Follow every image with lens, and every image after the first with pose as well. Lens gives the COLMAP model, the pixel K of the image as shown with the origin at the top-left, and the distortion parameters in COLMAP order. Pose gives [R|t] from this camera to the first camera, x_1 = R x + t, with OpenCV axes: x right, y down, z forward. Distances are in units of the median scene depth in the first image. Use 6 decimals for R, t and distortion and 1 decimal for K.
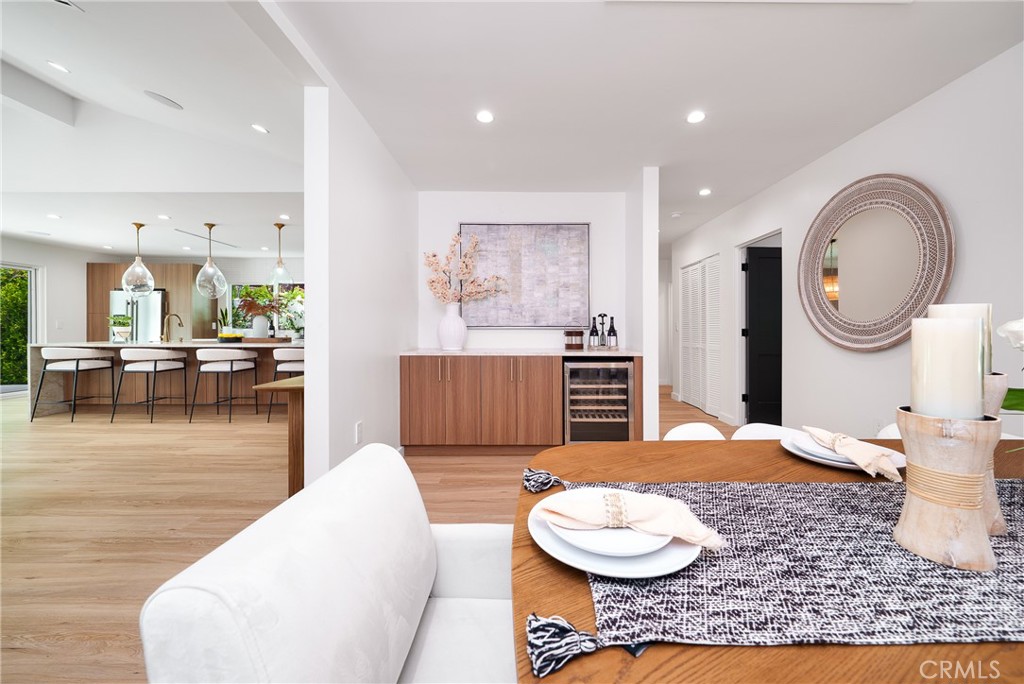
lens RADIAL K [[392.8, 0, 523.8], [0, 392.8, 328.2], [0, 0, 1]] dist [0.000326, 0.000026]
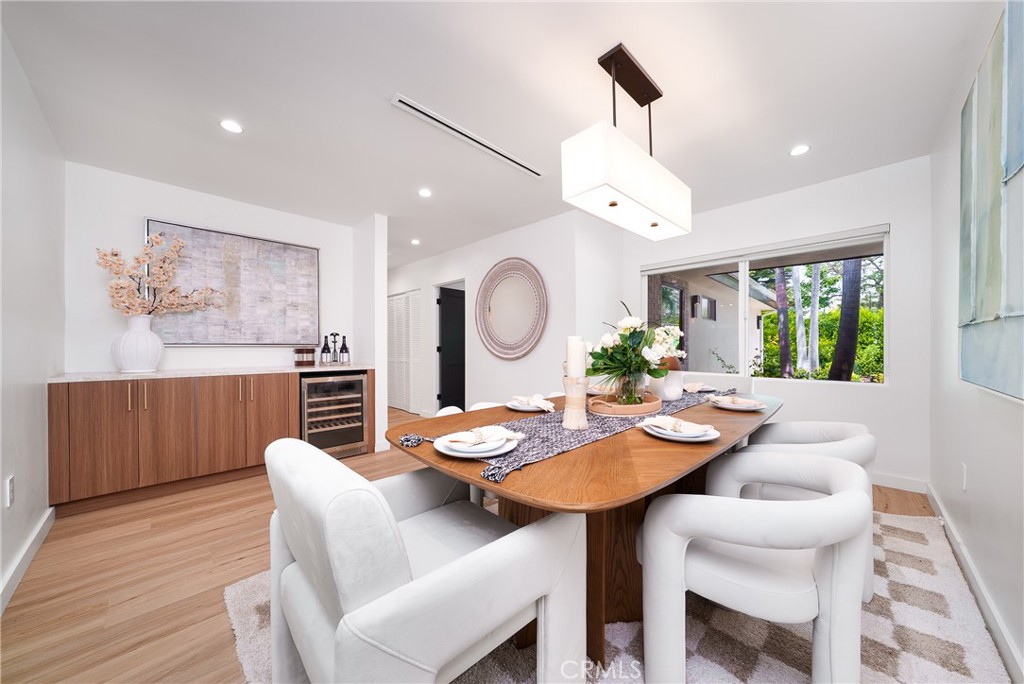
lens RADIAL K [[349.3, 0, 512.5], [0, 349.3, 343.9], [0, 0, 1]] dist [-0.000603, -0.000028]
pose [[0.713555, 0.004447, 0.700585, -0.136904], [0.000683, 0.999975, -0.007043, 0.001437], [-0.700599, 0.005505, 0.713534, -0.061088]]
